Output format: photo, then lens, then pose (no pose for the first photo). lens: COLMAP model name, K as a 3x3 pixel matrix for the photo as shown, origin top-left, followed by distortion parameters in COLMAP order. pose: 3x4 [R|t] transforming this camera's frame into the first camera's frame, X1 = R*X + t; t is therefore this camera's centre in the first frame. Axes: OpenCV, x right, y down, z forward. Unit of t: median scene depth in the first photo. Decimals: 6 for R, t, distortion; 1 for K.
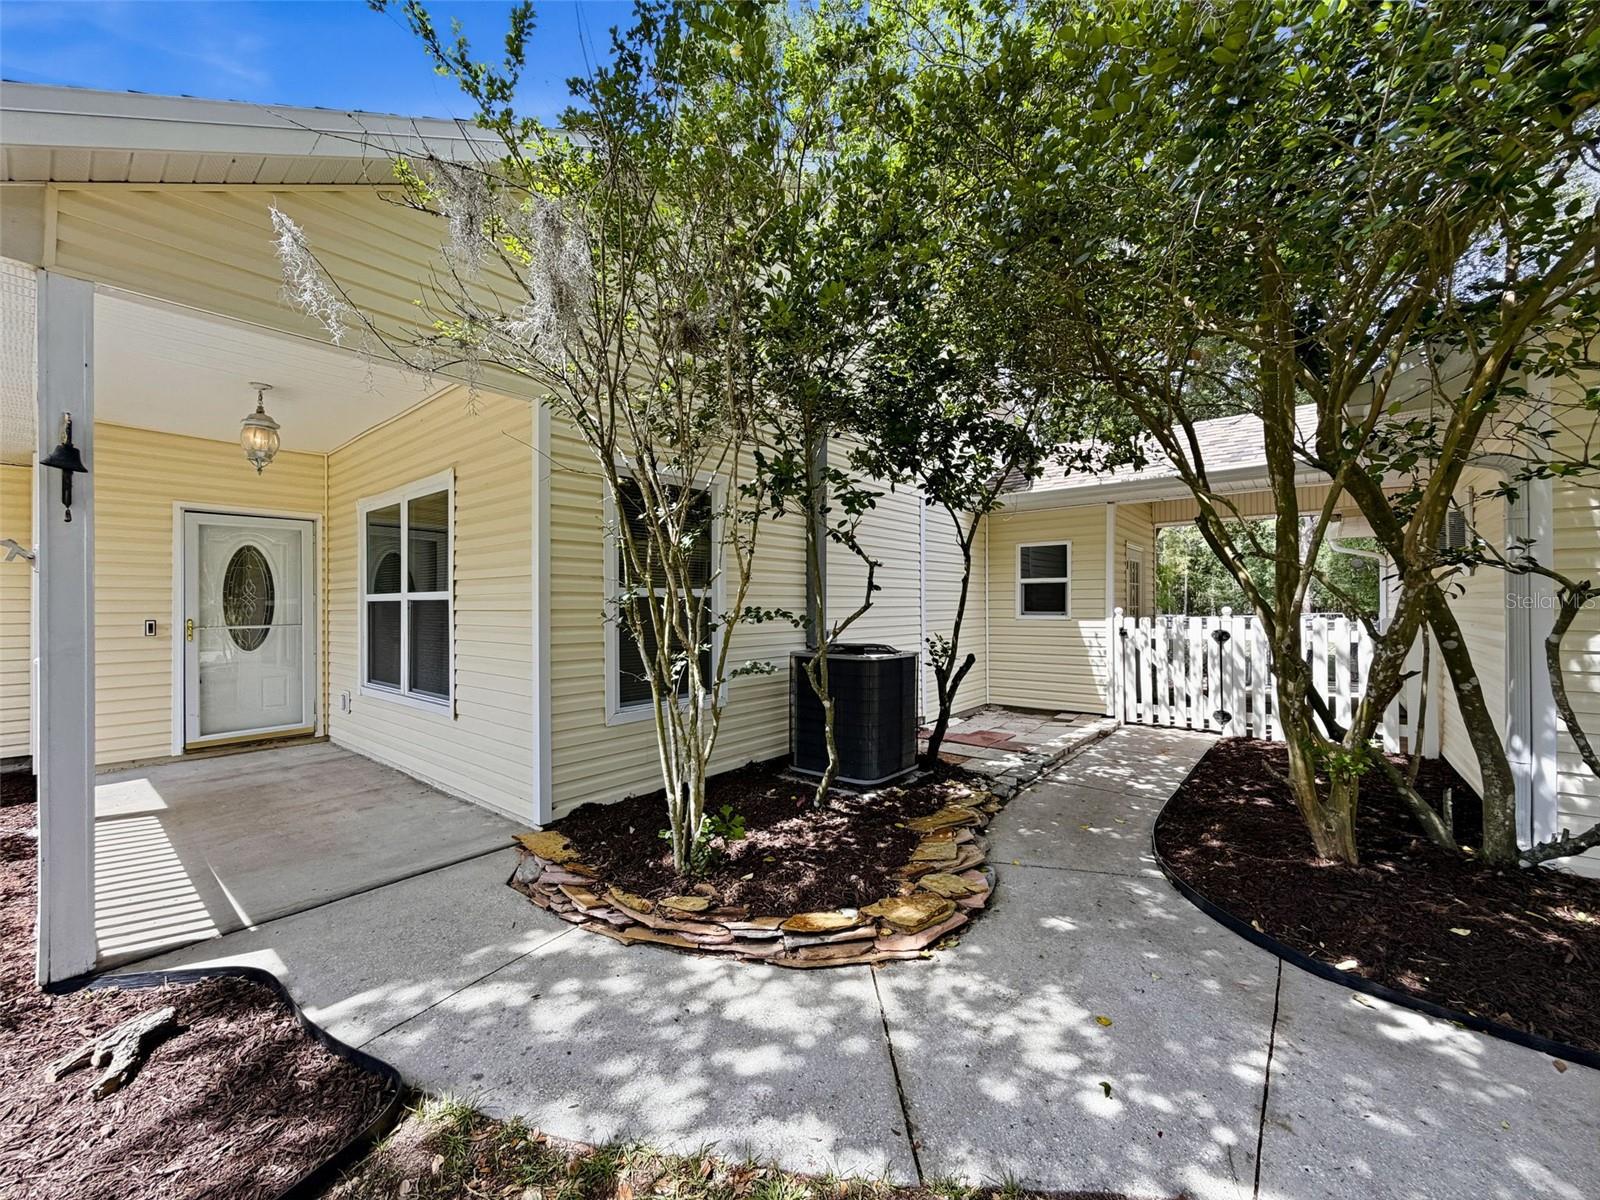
lens RADIAL K [[639.5, 0, 794.6], [0, 639.5, 604.4], [0, 0, 1]] dist [-0.000092, 0.000608]
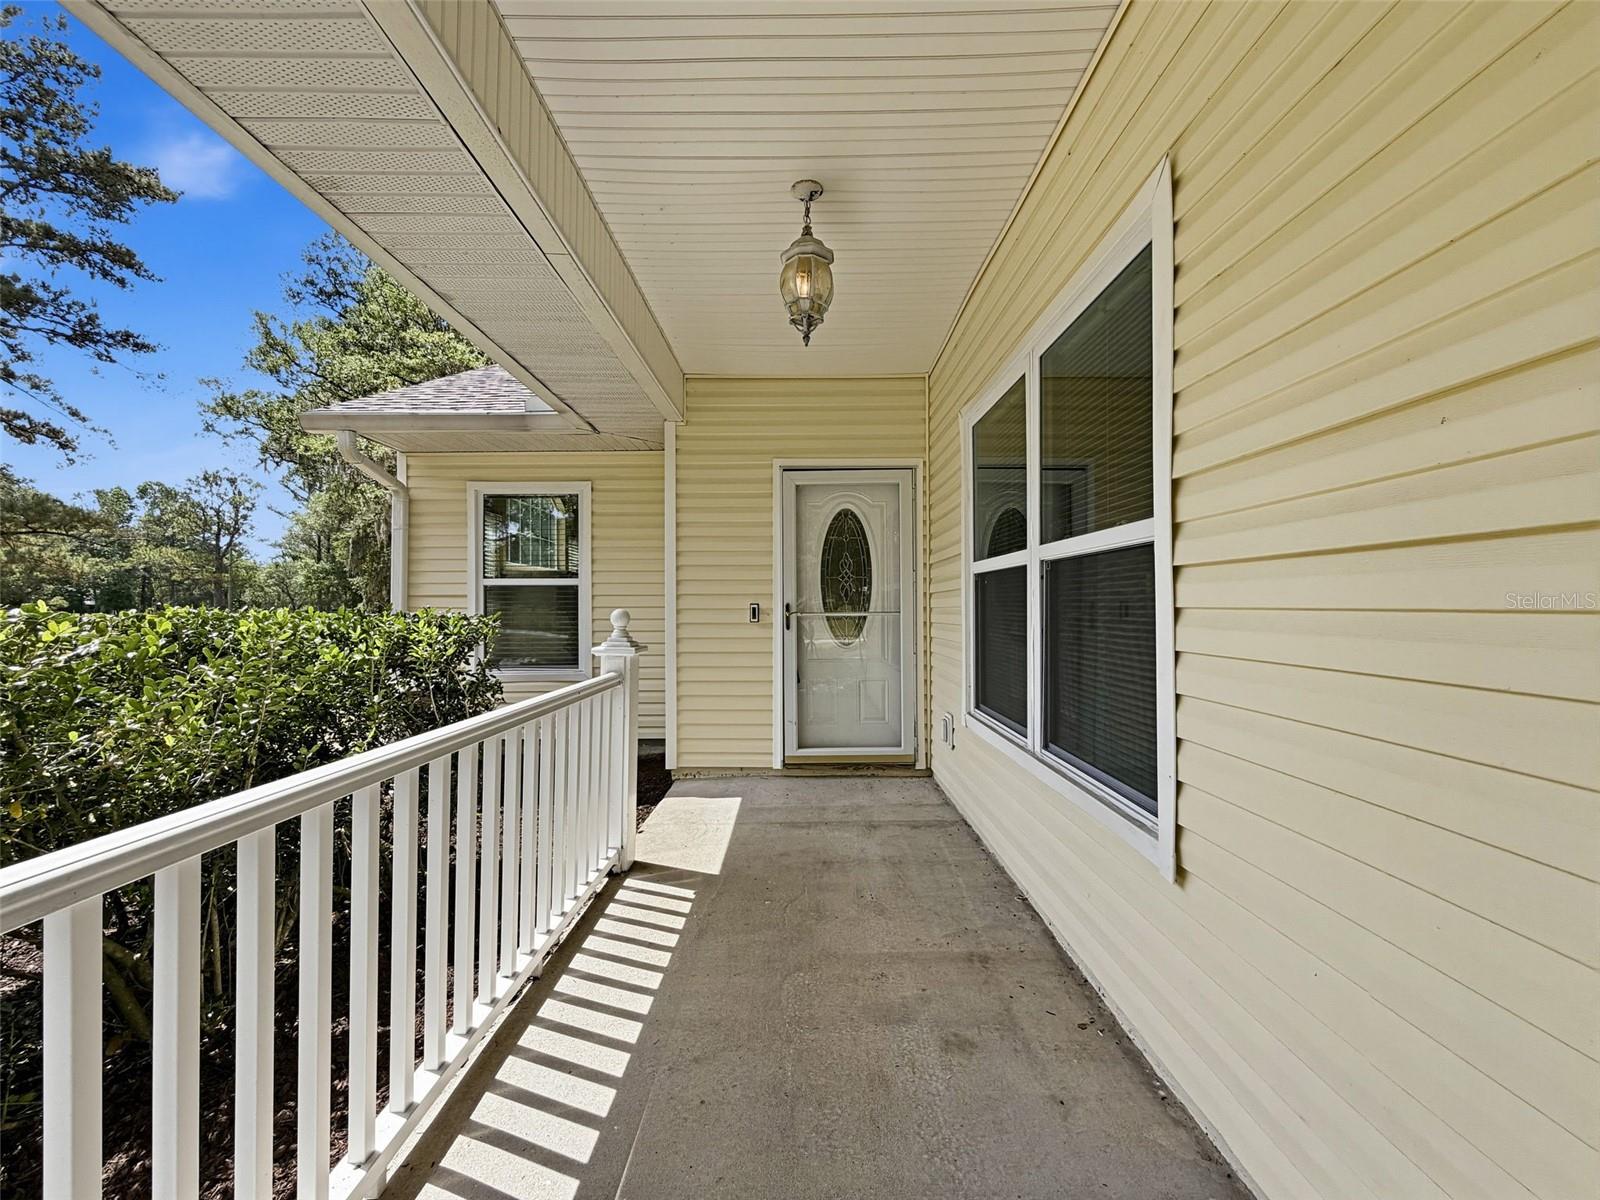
lens RADIAL K [[639.5, 0, 797.0], [0, 639.5, 598.8], [0, 0, 1]] dist [-0.000092, 0.000608]
pose [[0.636927, -0.004596, -0.770911, -0.315513], [0.002288, 0.999989, -0.004072, 0.021261], [0.770921, 0.000830, 0.636930, 0.495345]]
